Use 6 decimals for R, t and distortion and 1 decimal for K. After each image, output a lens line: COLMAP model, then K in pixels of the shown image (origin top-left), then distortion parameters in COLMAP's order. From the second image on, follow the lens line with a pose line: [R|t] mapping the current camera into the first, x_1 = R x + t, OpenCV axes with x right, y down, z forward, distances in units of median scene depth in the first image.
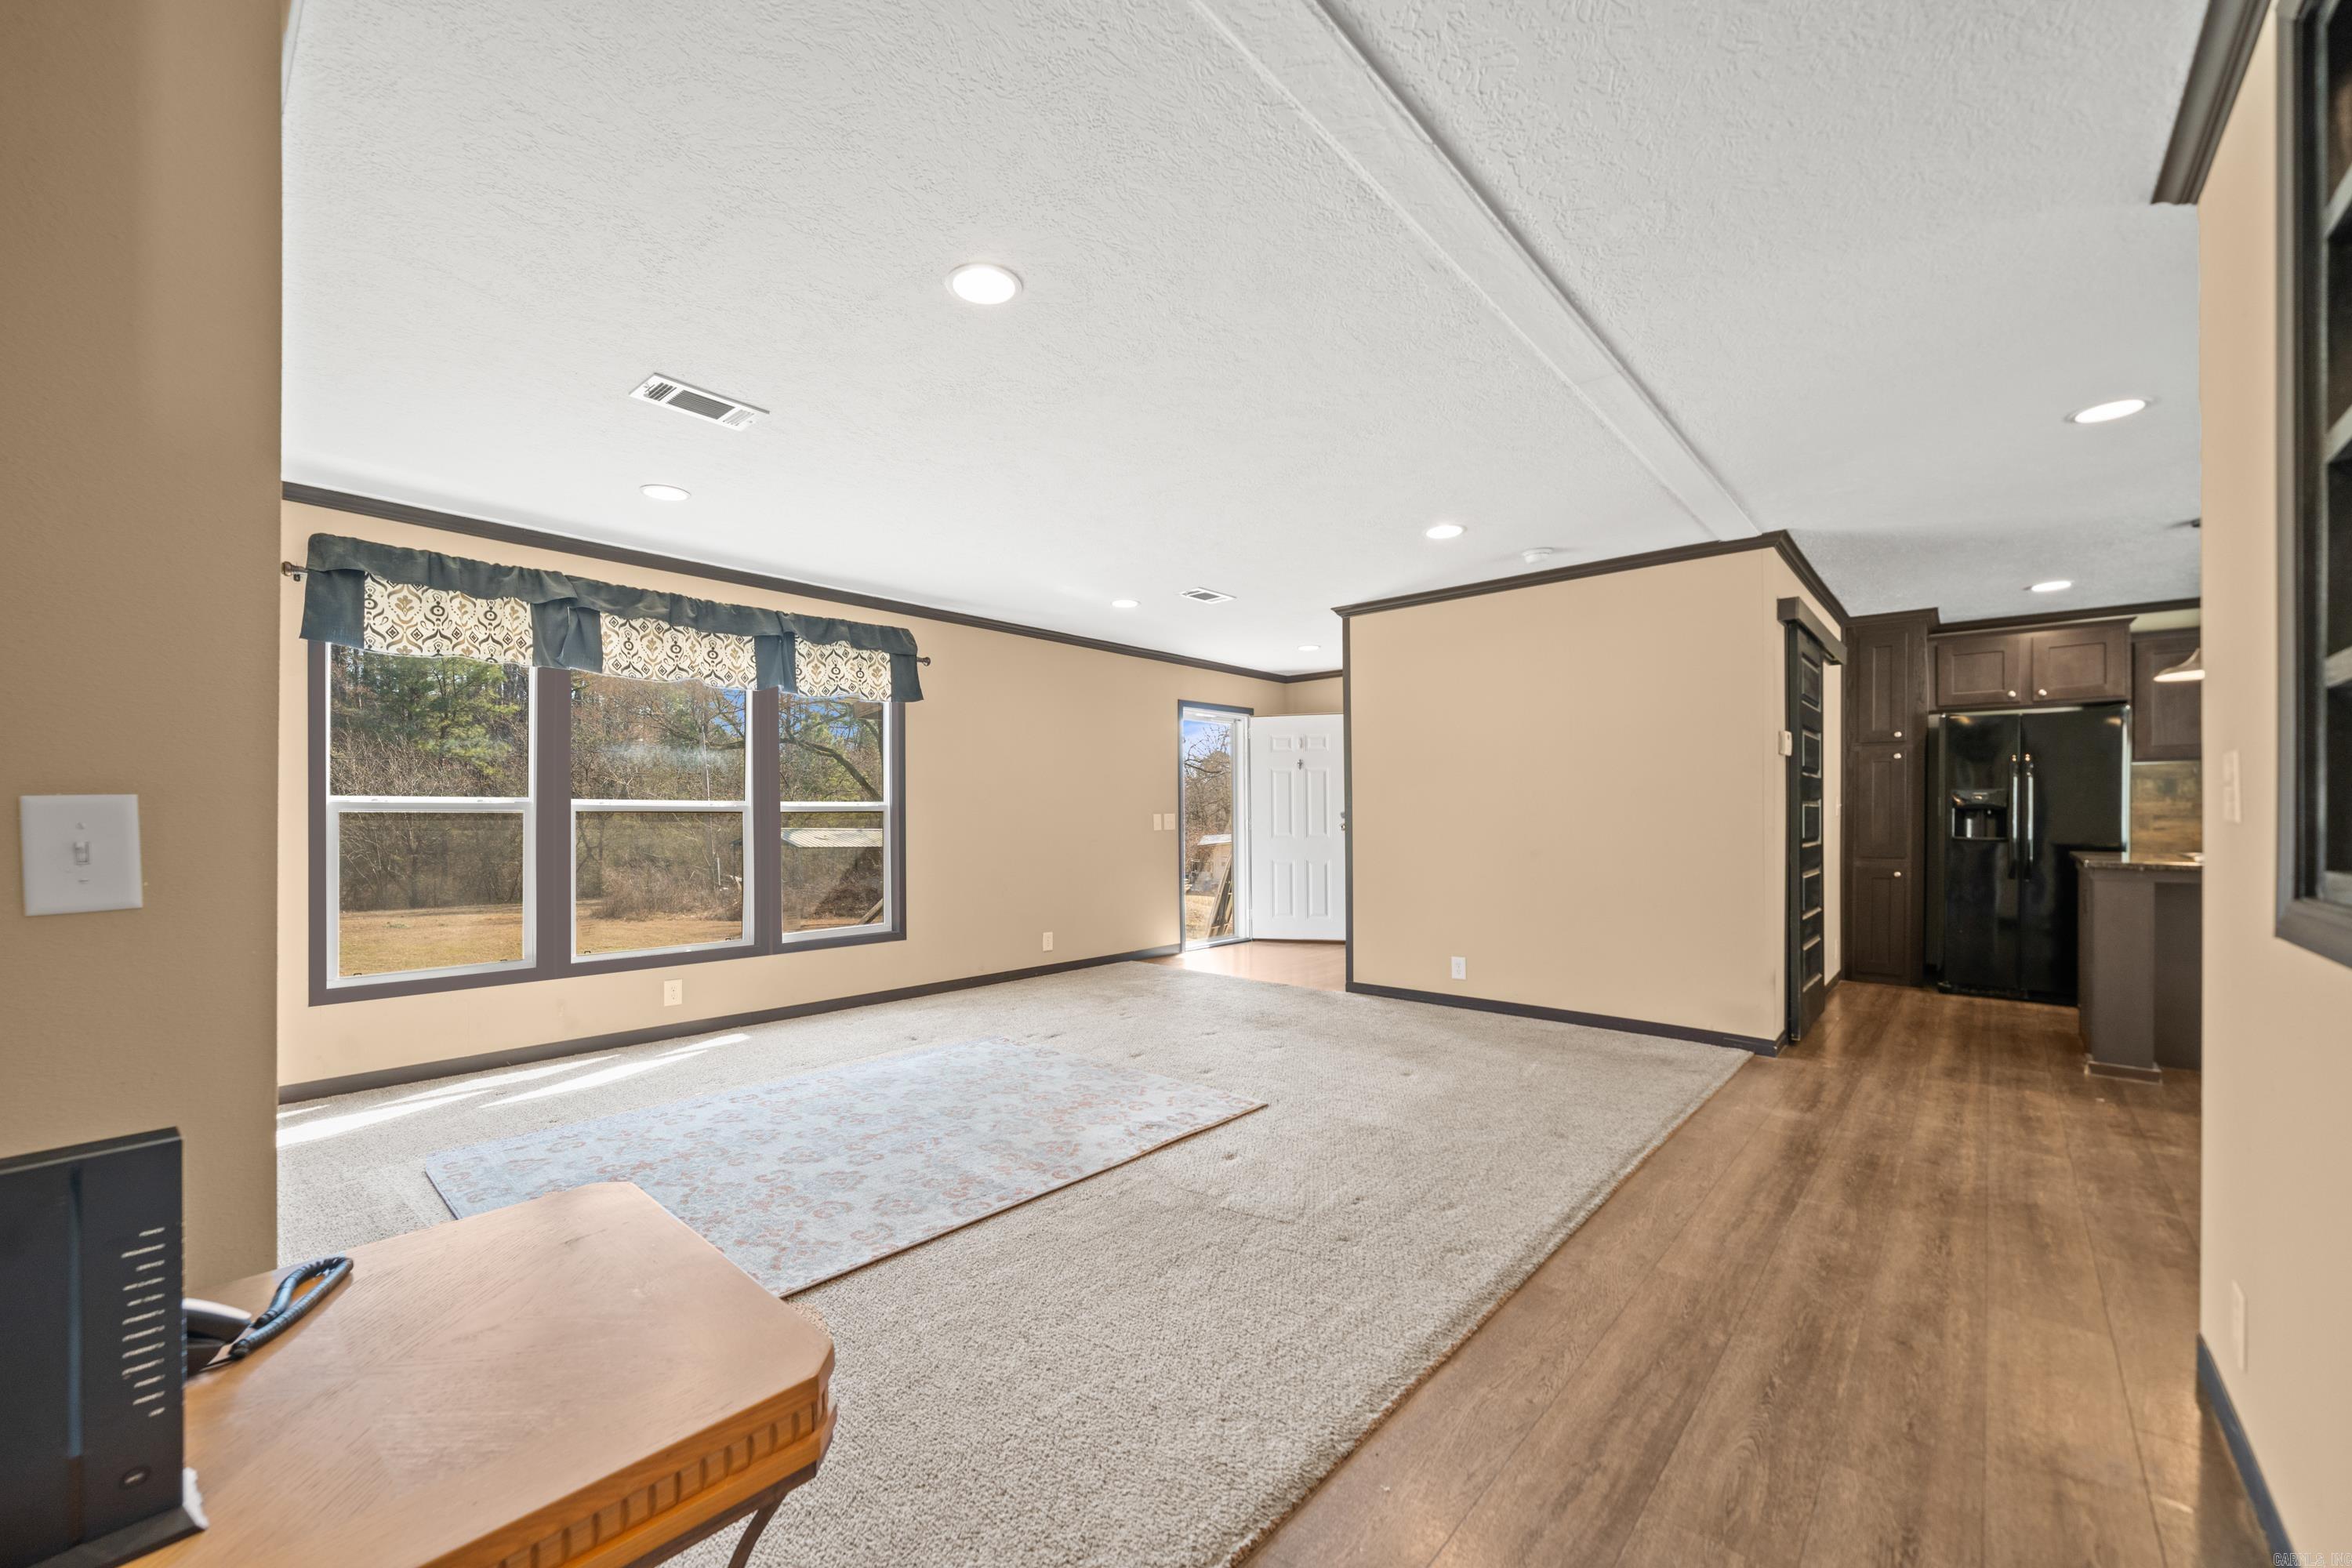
lens RADIAL K [[878.5, 0, 1129.4], [0, 878.5, 832.7], [0, 0, 1]] dist [-0.002025, -0.000276]
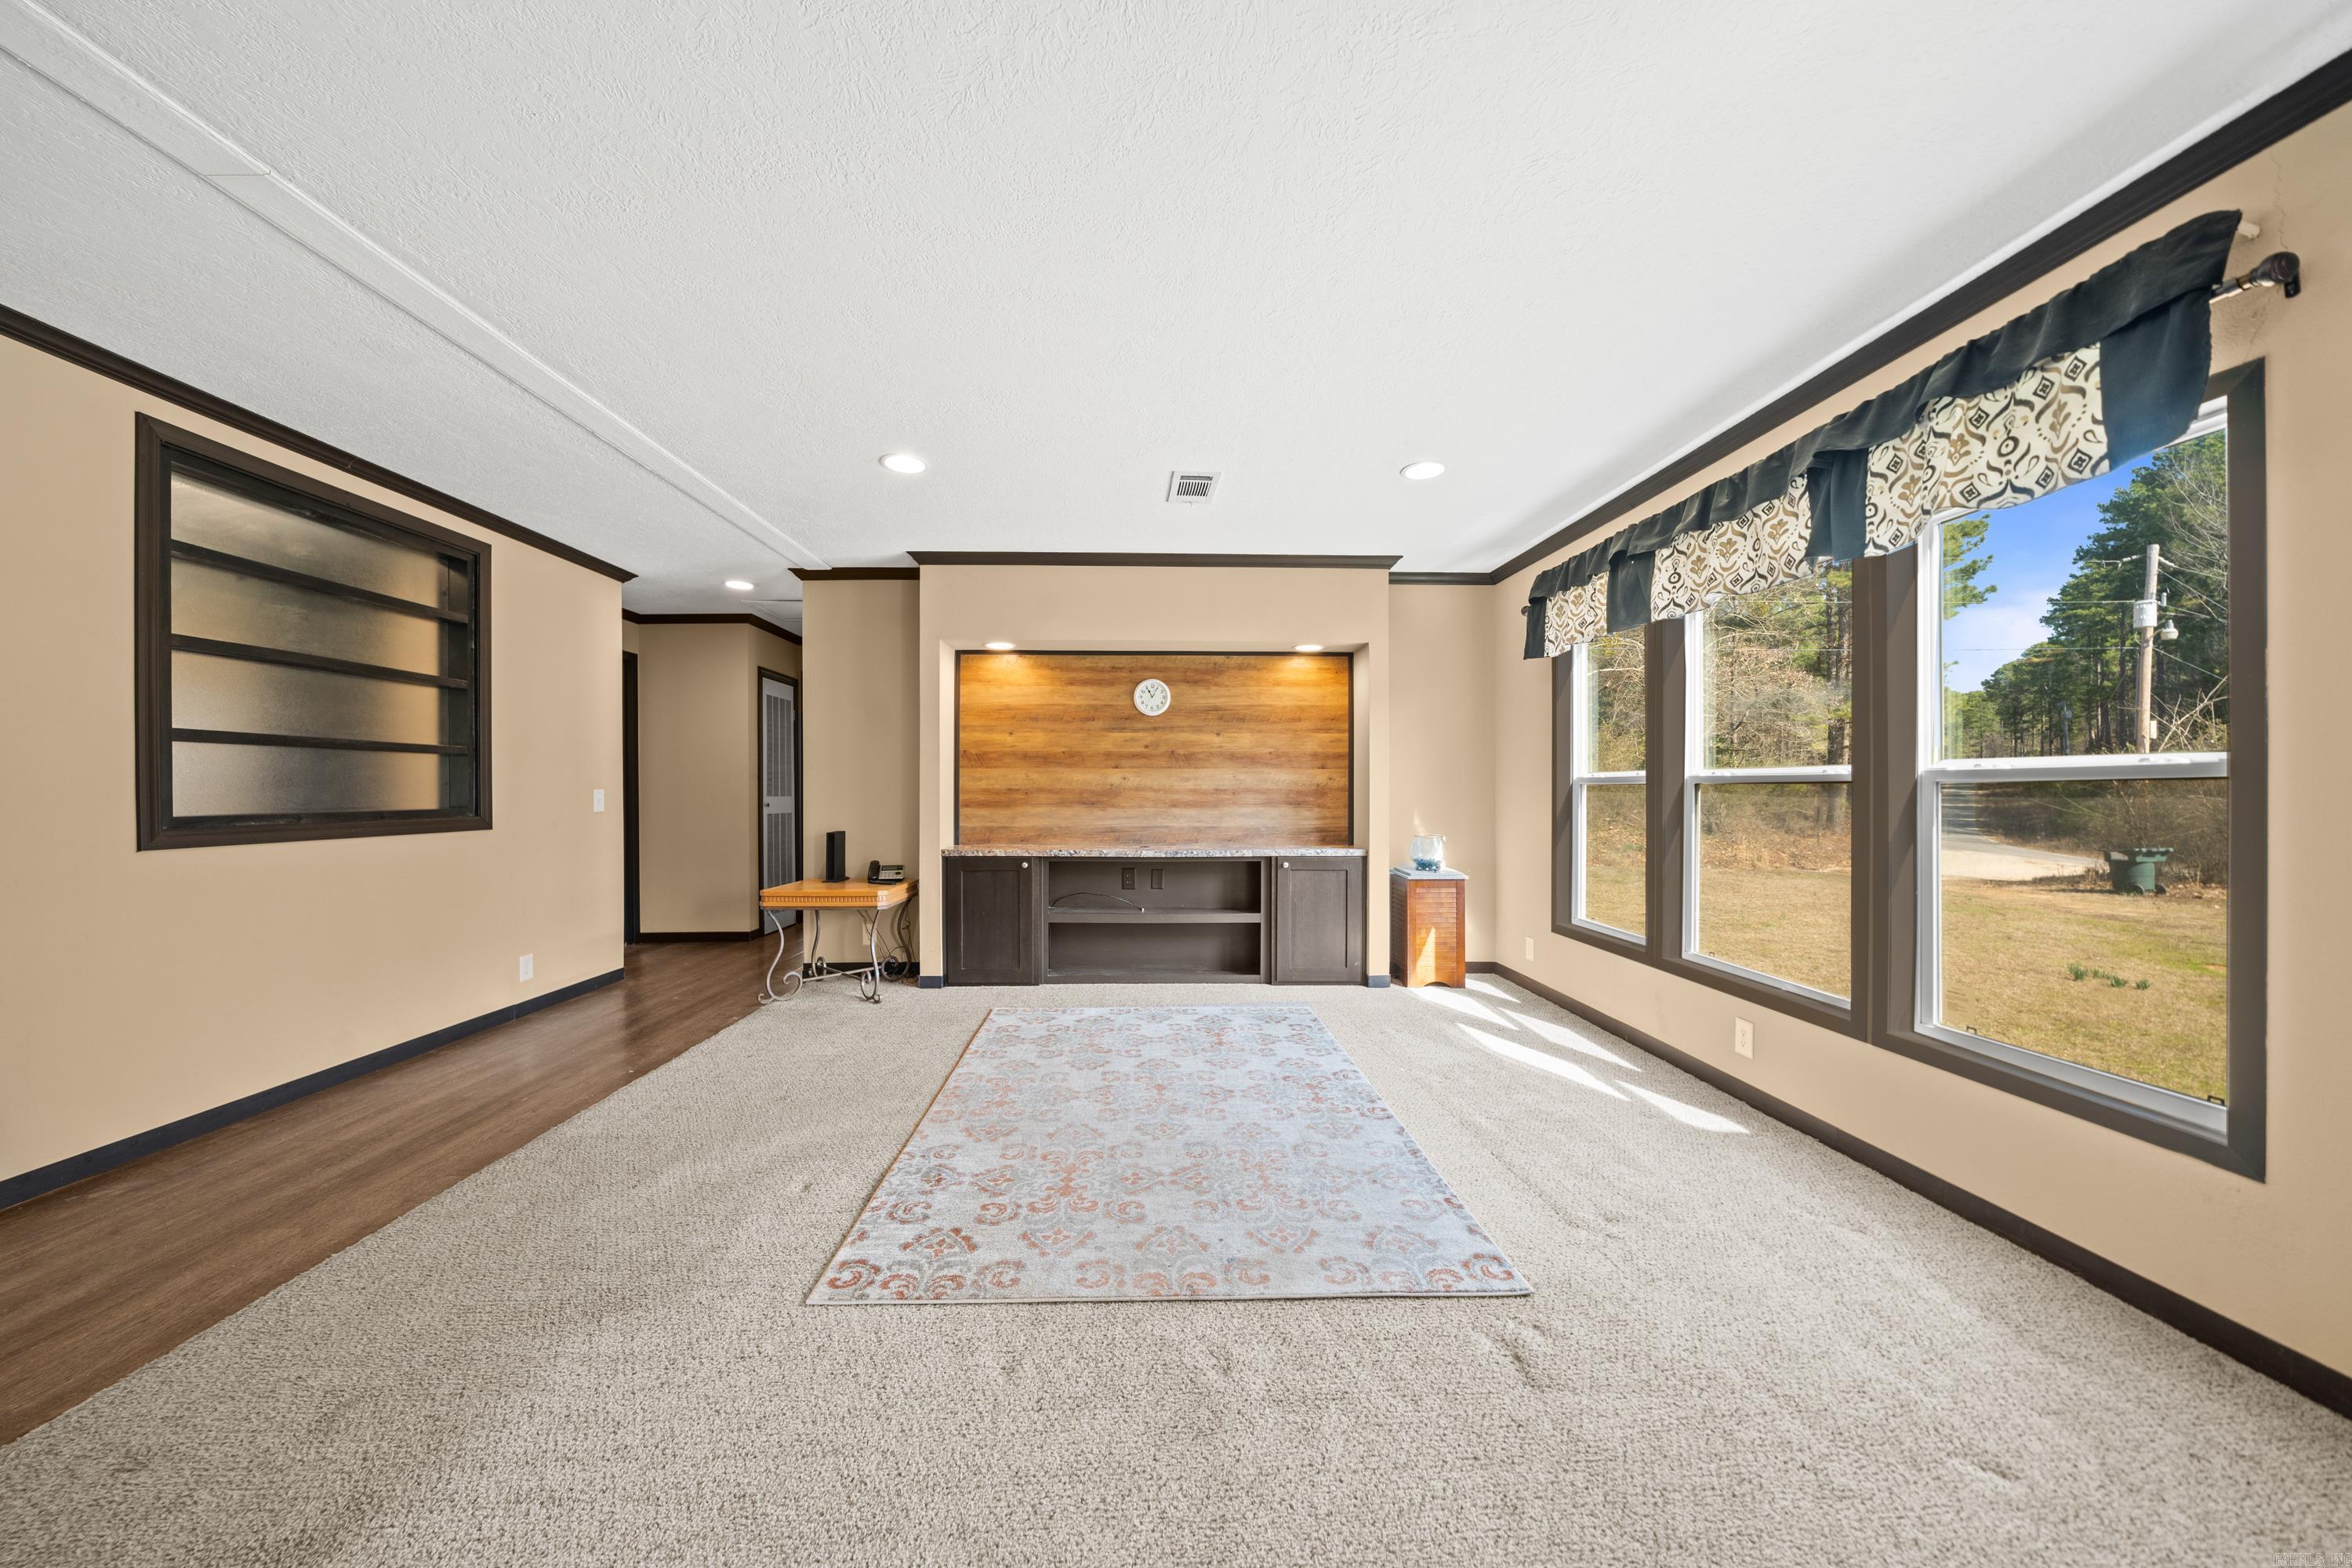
lens RADIAL K [[805.9, 0, 1174.8], [0, 805.9, 786.8], [0, 0, 1]] dist [-0.008177, 0.001825]
pose [[-0.685532, 0.001615, -0.728040, 0.344255], [-0.010608, 0.999869, 0.012207, -0.029342], [0.727965, 0.016091, -0.685425, 1.416885]]
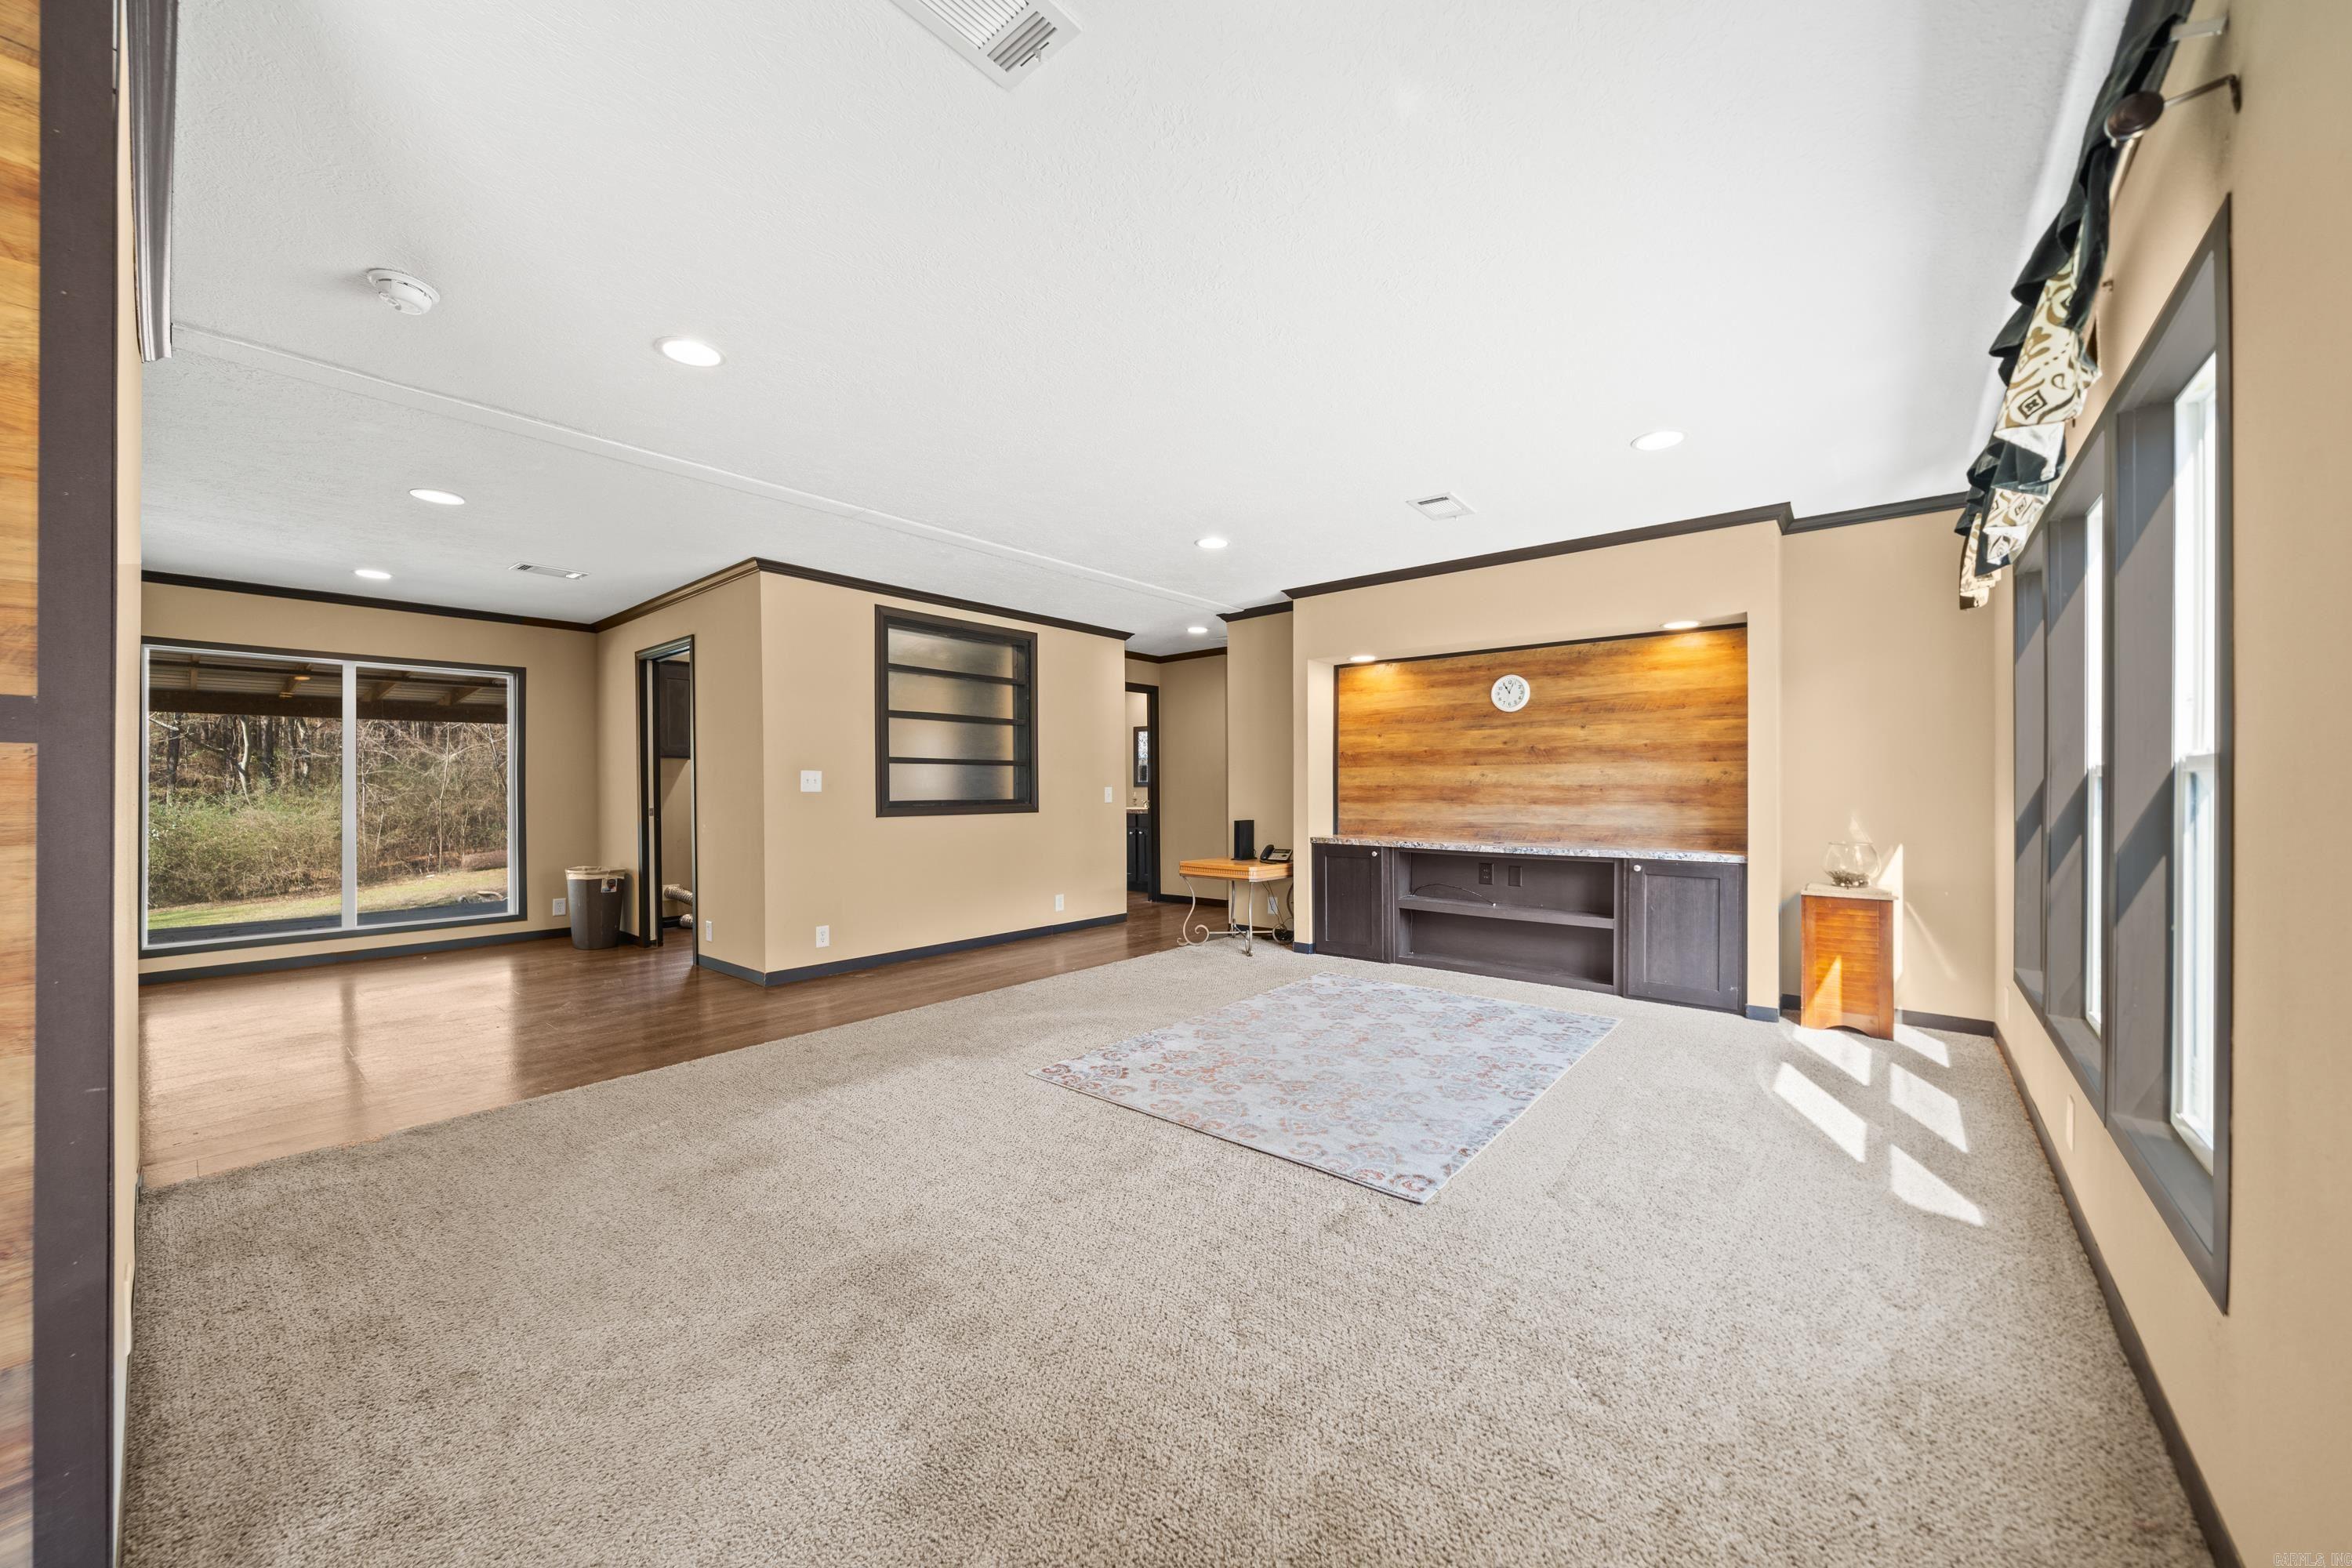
lens RADIAL K [[878.5, 0, 1176.8], [0, 878.5, 788.0], [0, 0, 1]] dist [-0.002025, -0.000276]
pose [[-0.996394, 0.006621, -0.084587, 0.064791], [0.005006, 0.999801, 0.019288, -0.035514], [0.084698, 0.018795, -0.996229, 1.877270]]
